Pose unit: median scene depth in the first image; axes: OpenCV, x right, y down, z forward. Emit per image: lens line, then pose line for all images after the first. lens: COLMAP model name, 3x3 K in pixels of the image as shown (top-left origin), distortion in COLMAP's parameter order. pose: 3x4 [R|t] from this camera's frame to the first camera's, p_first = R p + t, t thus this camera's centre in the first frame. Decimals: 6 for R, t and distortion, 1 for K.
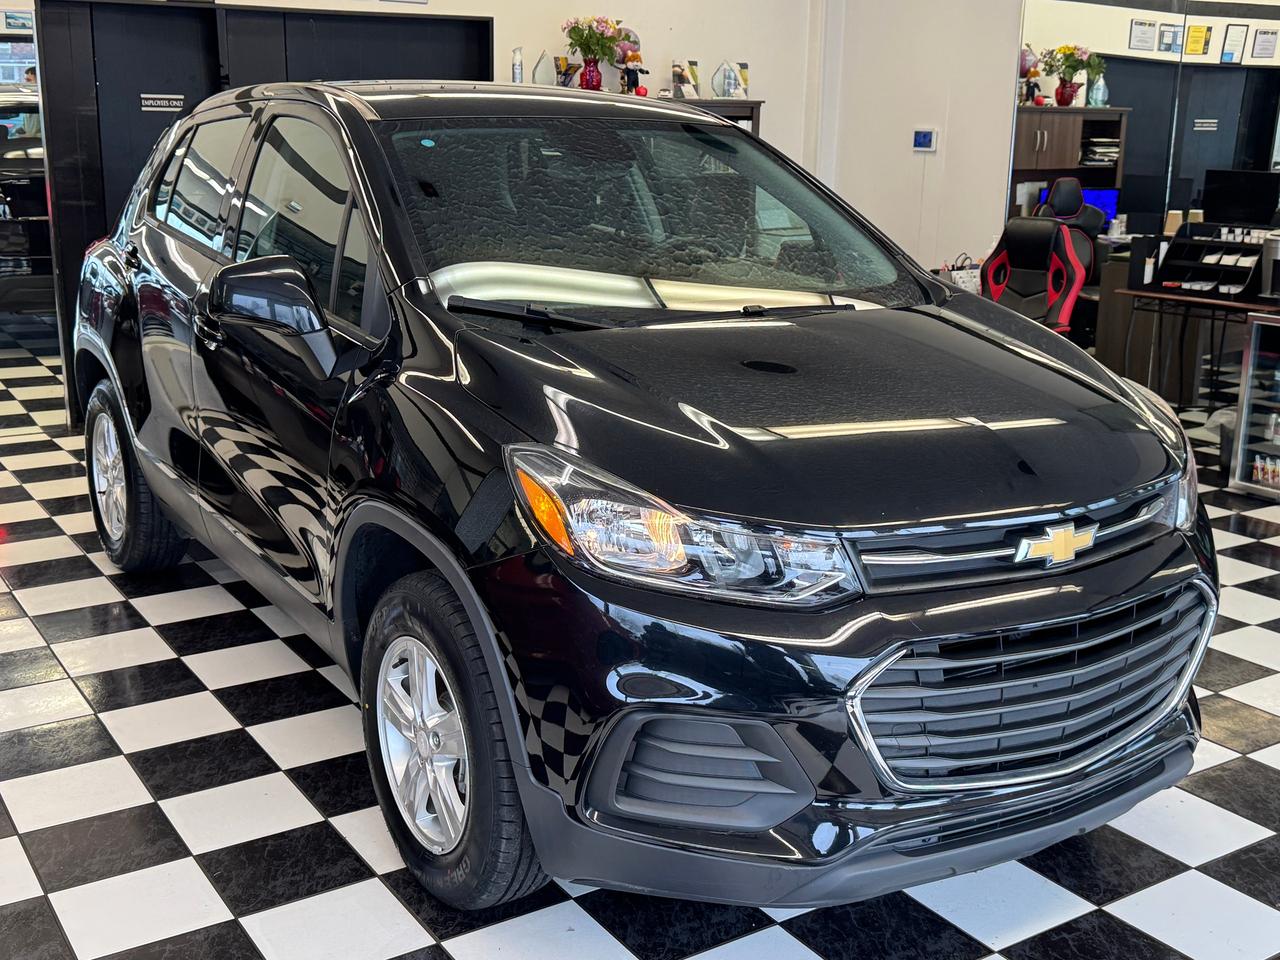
lens RADIAL K [[1389.8, 0, 640.0], [0, 1389.8, 480.0], [0, 0, 1]] dist [0.047936, 0.031317]
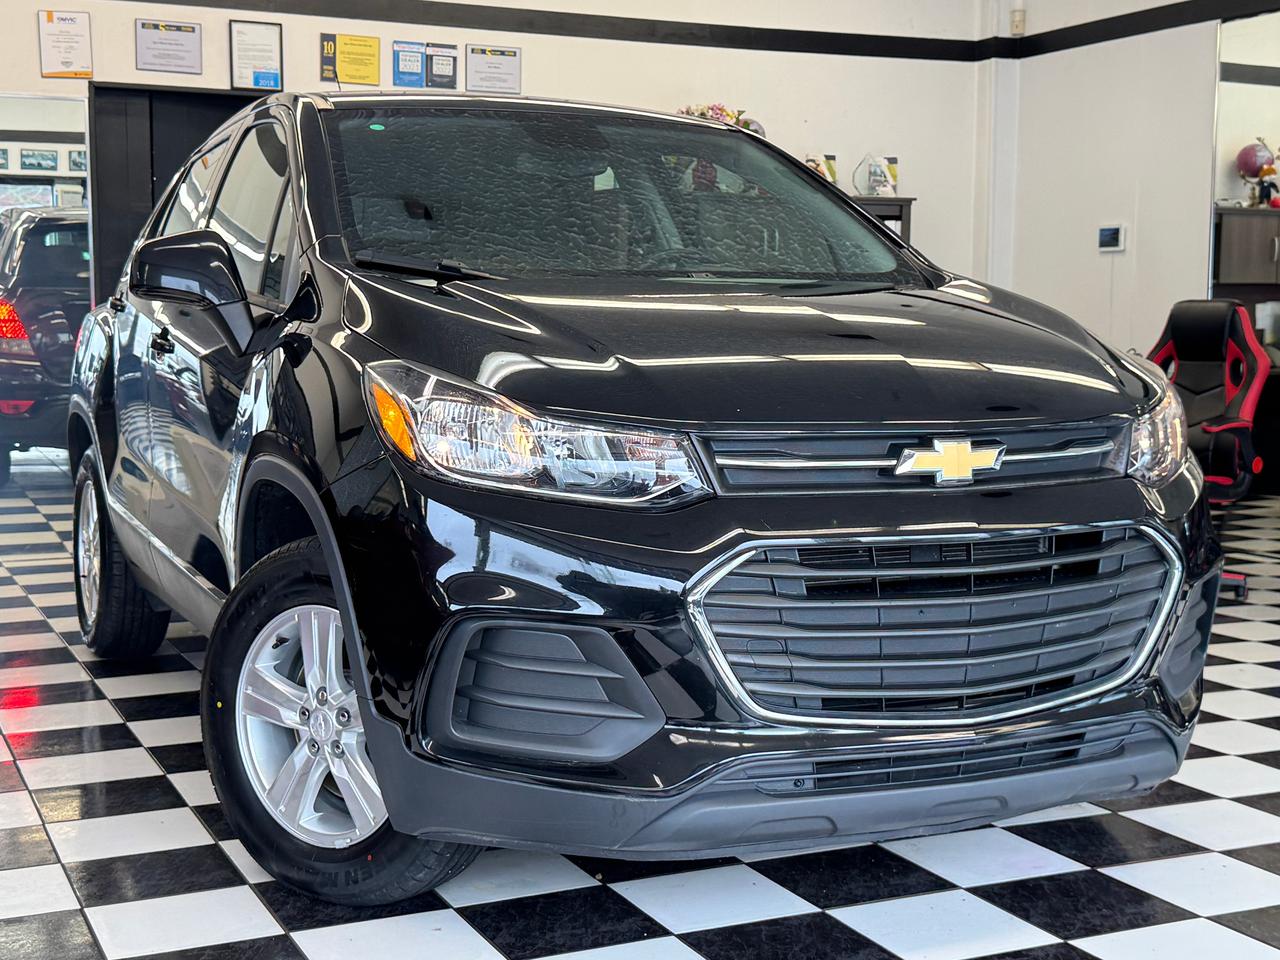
lens RADIAL K [[1738.0, 0, 640.0], [0, 1738.0, 480.0], [0, 0, 1]] dist [0.063628, -0.015775]
pose [[0.989702, -0.002691, -0.143115, 0.206343], [-0.019893, 0.987535, -0.156135, 0.188482], [0.141751, 0.157374, 0.977313, -0.103038]]
